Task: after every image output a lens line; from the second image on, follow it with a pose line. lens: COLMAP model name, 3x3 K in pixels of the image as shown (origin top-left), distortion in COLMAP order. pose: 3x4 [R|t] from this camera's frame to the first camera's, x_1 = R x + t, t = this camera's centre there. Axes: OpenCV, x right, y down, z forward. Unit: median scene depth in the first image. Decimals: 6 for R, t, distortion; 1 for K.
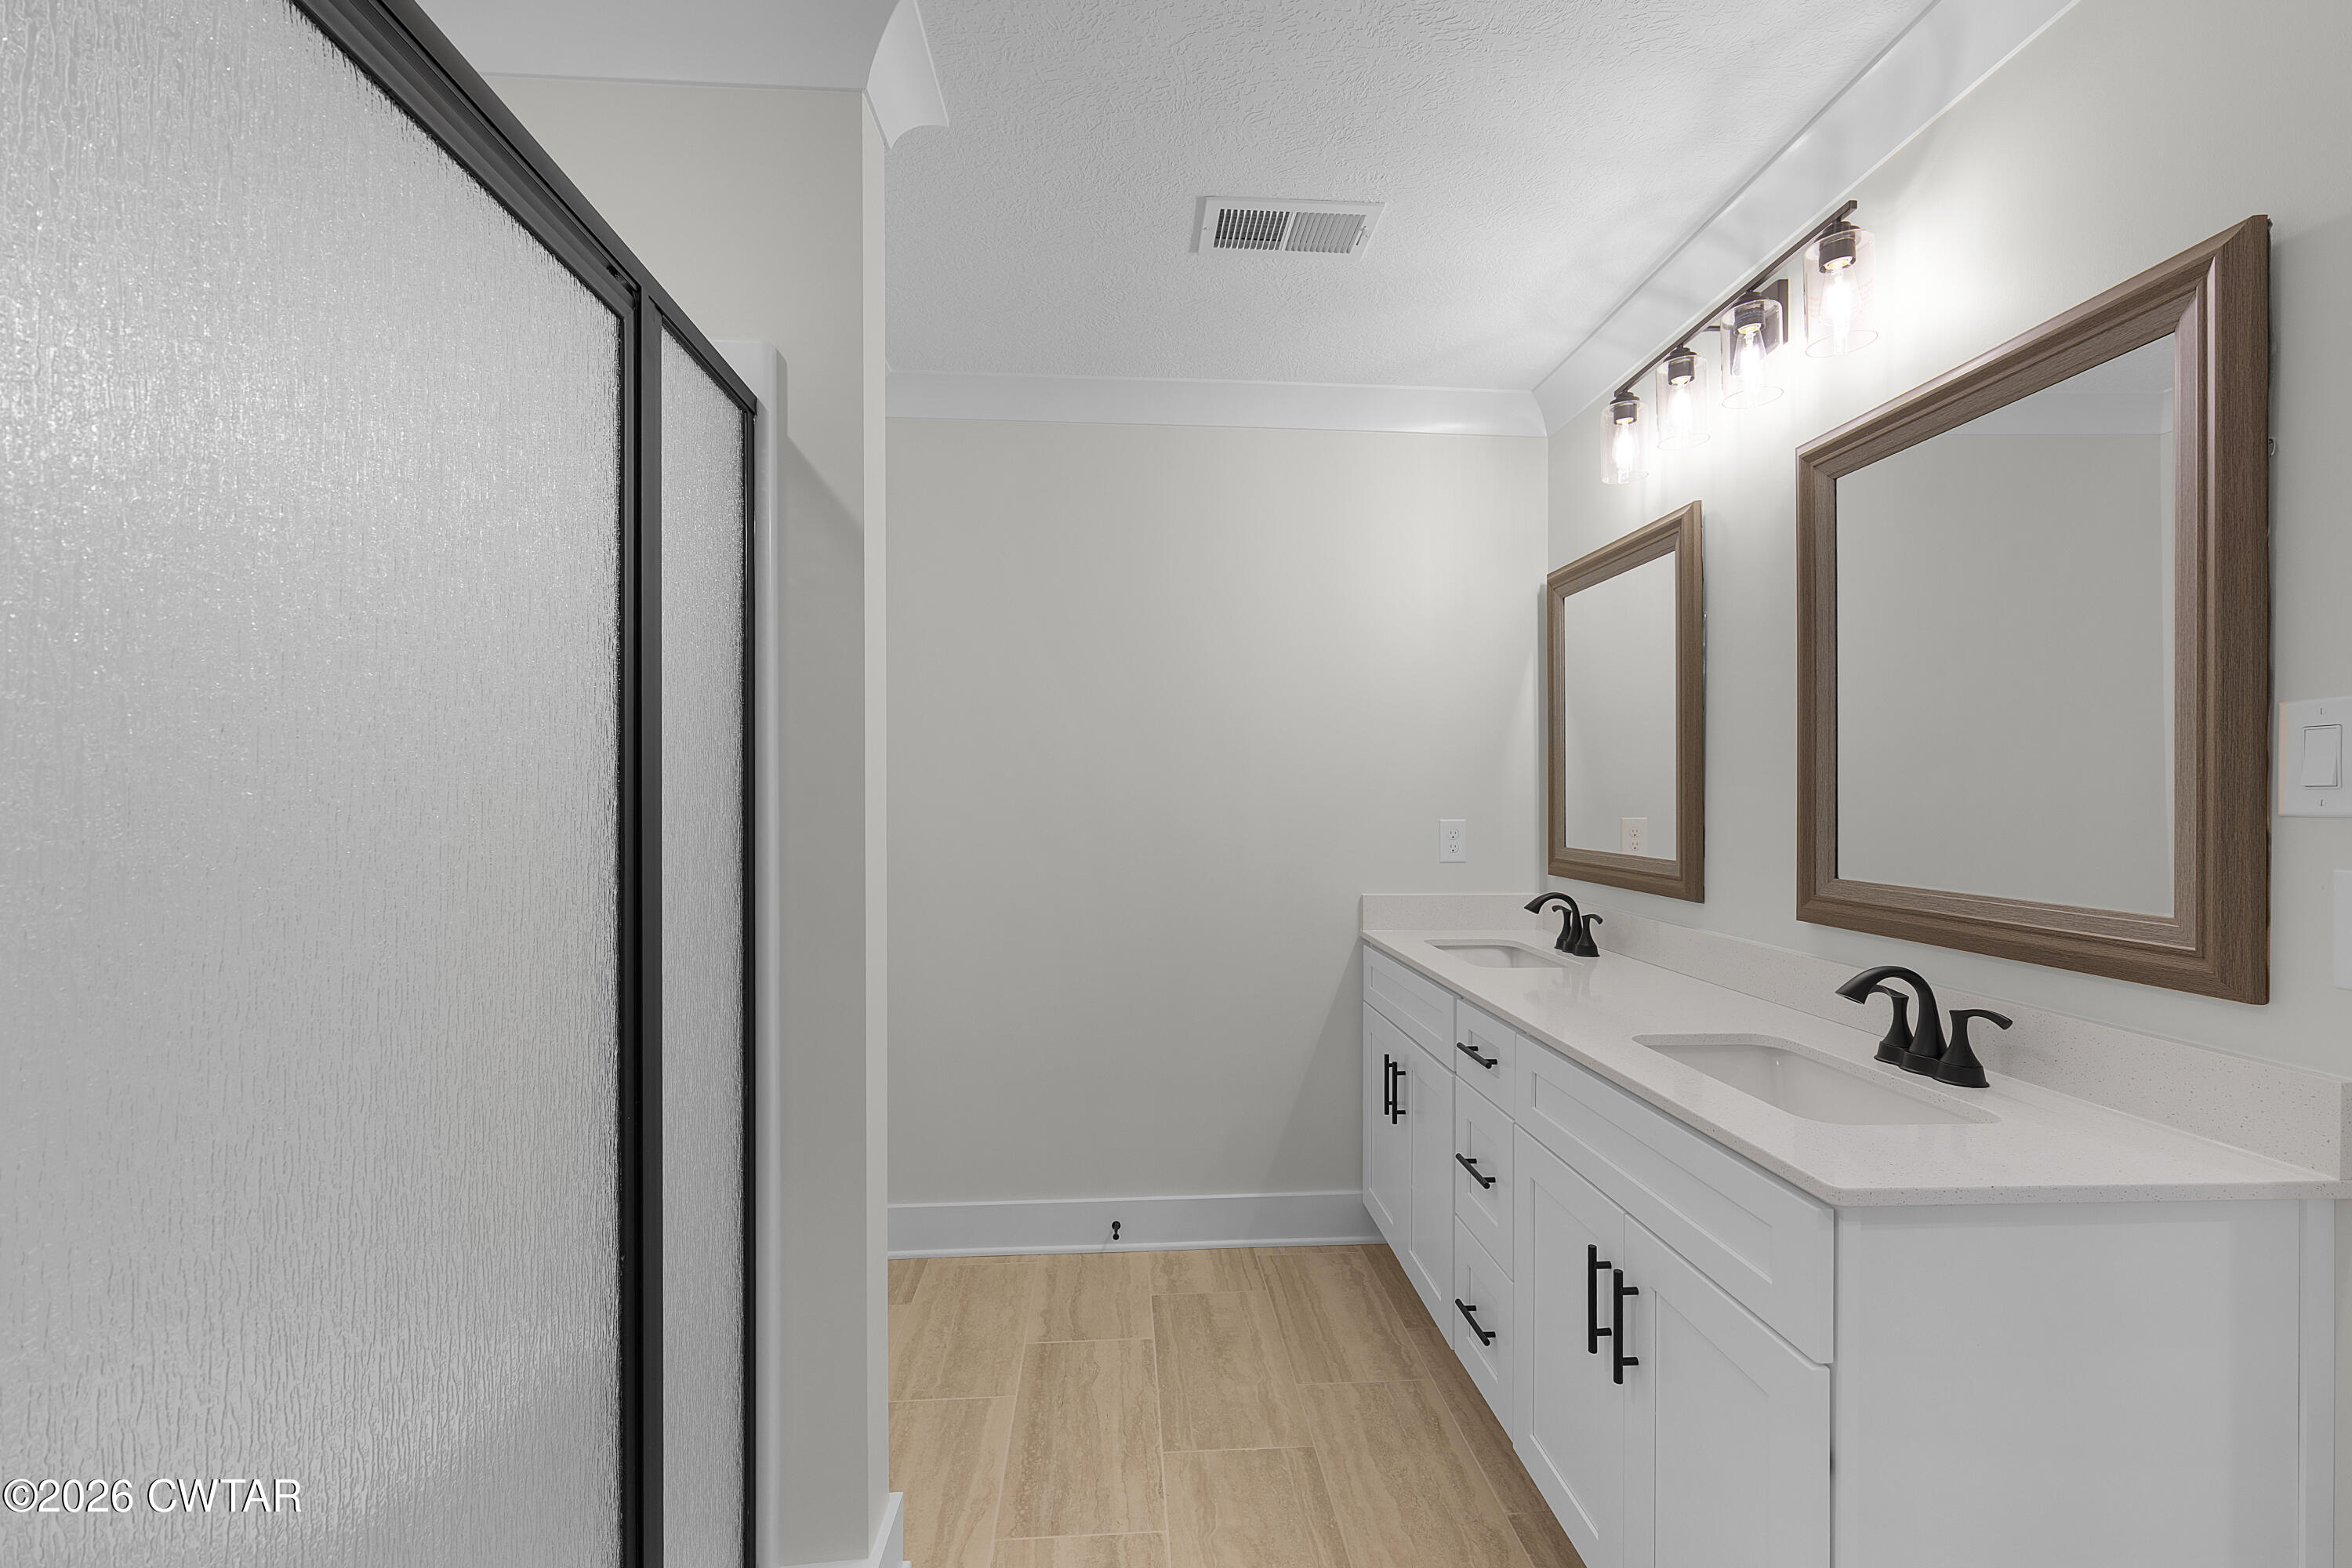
lens RADIAL K [[974.4, 0, 1182.6], [0, 974.4, 792.9], [0, 0, 1]] dist [-0.001552, -0.000322]
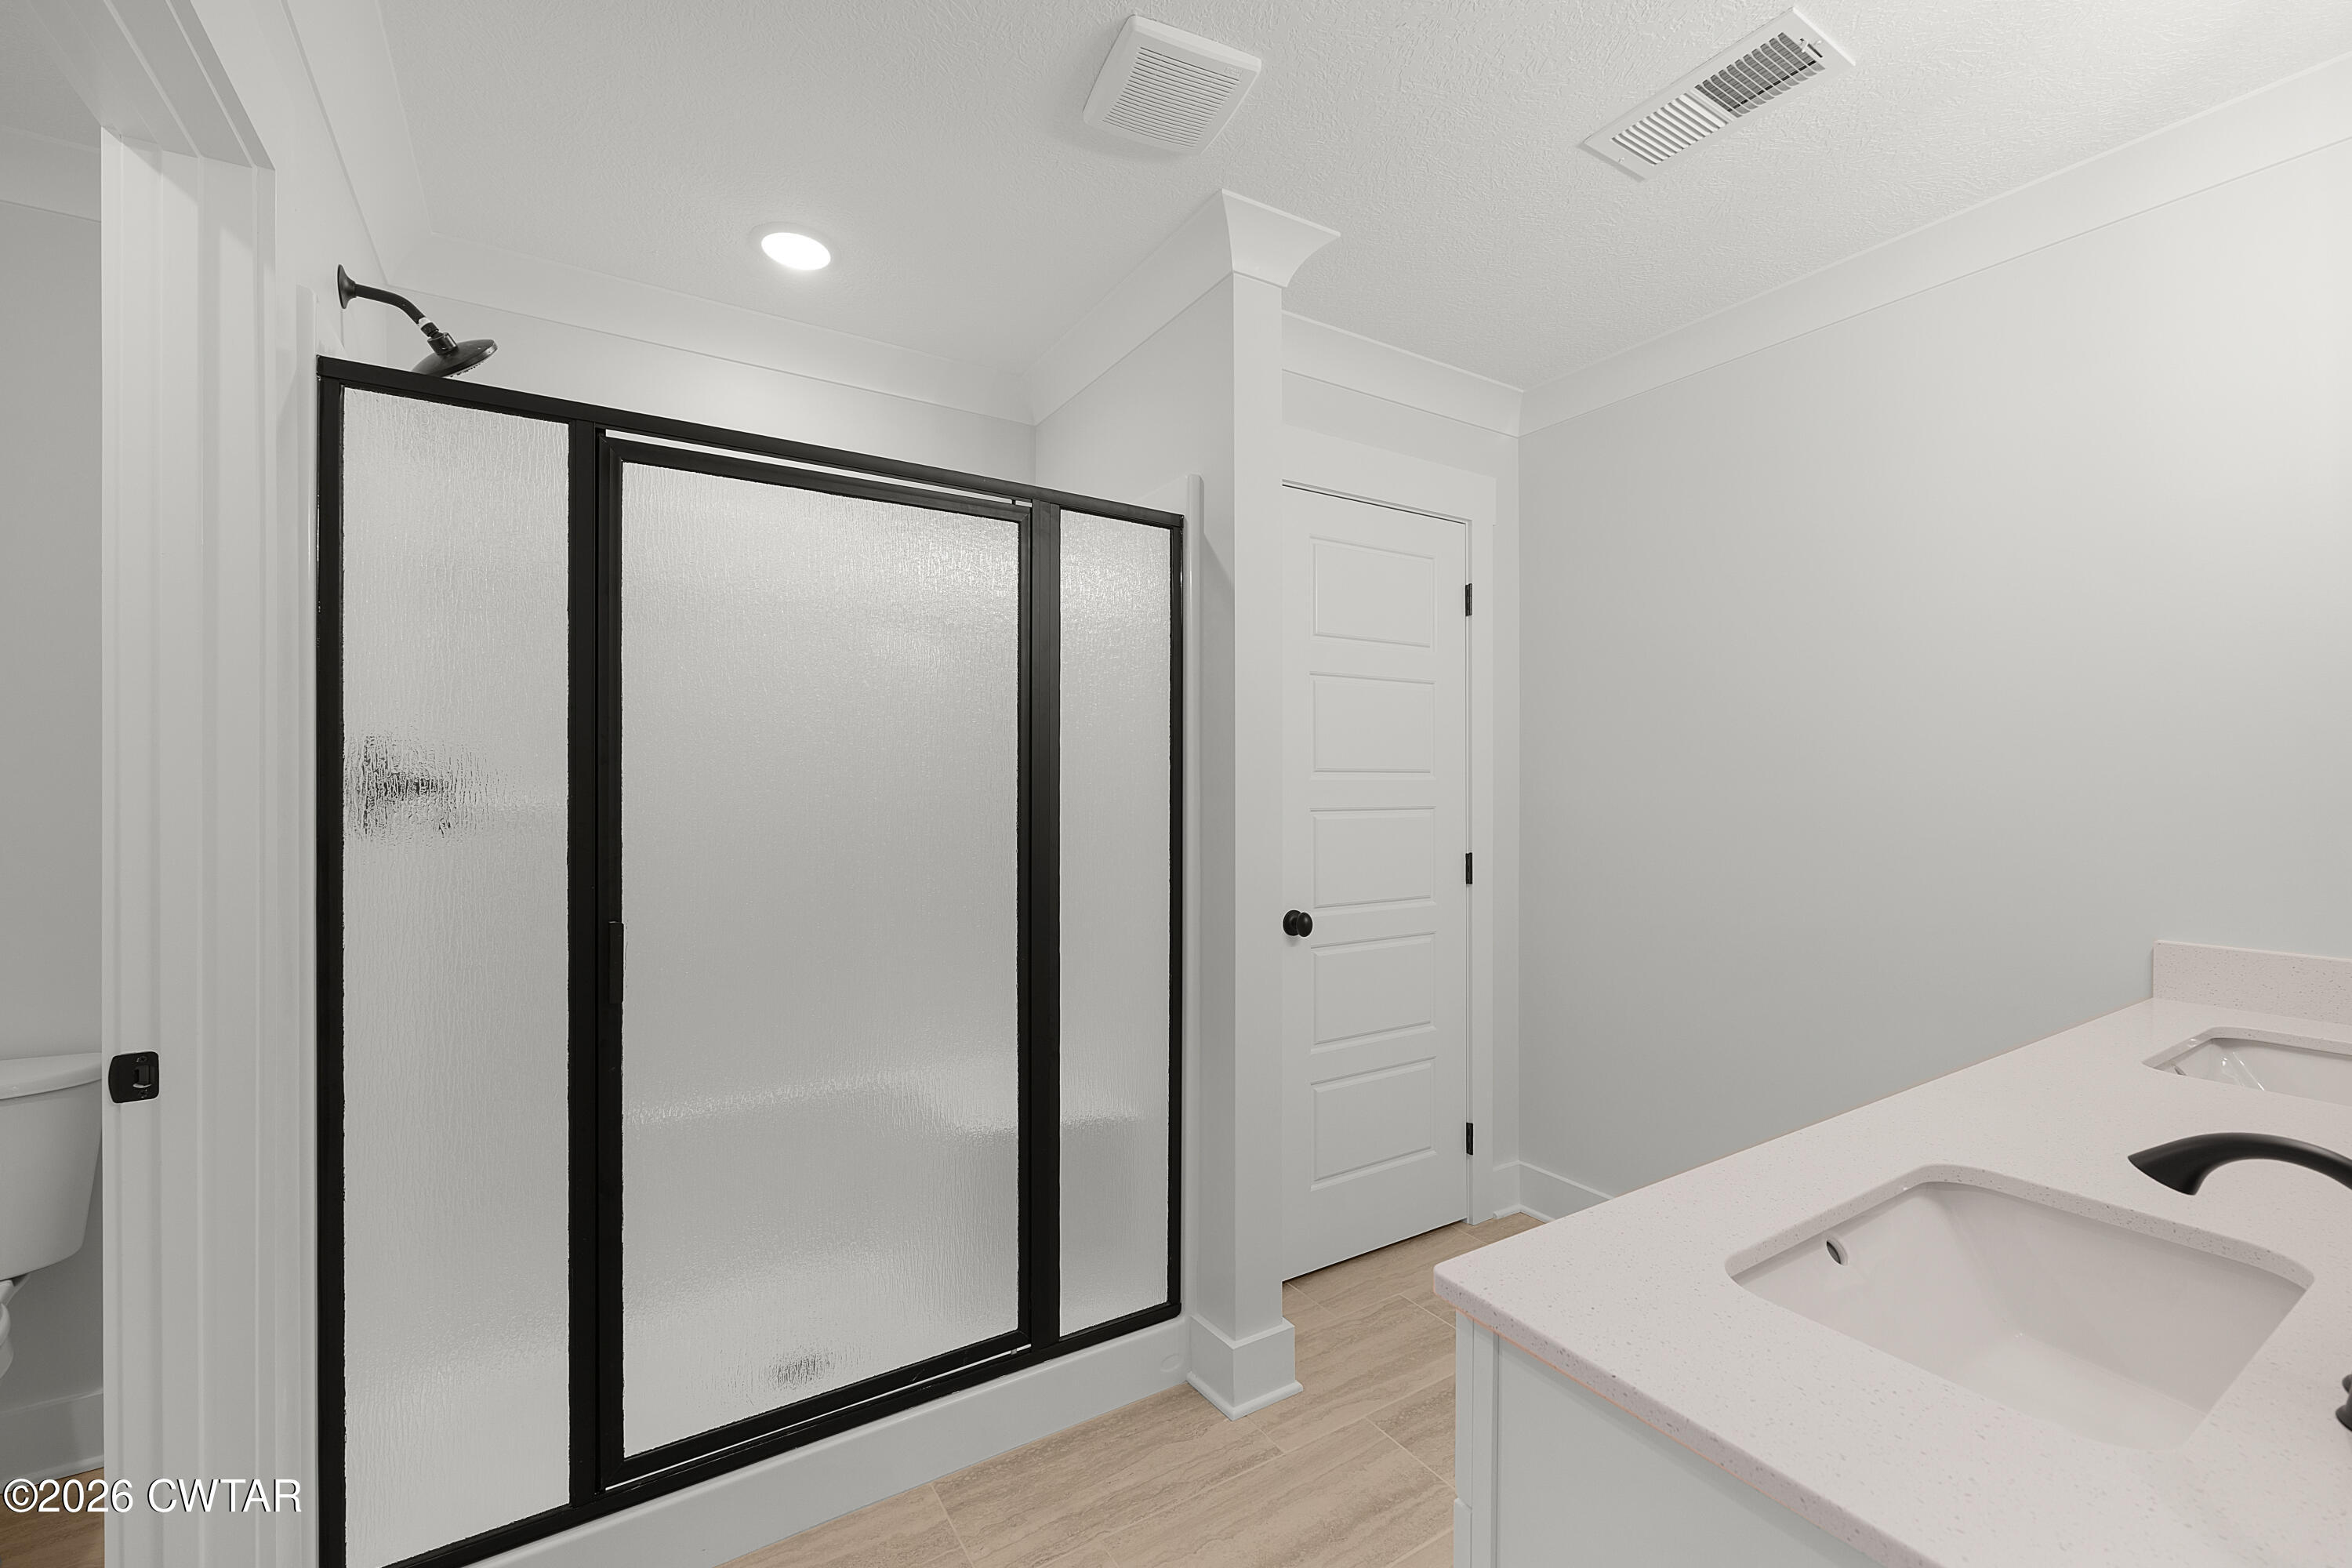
lens RADIAL K [[974.4, 0, 1181.8], [0, 974.4, 783.0], [0, 0, 1]] dist [-0.001552, -0.000322]
pose [[0.476887, 0.006587, -0.878940, 1.130415], [0.001150, 0.999966, 0.008118, -0.015263], [0.878964, -0.004882, 0.476864, 0.382172]]
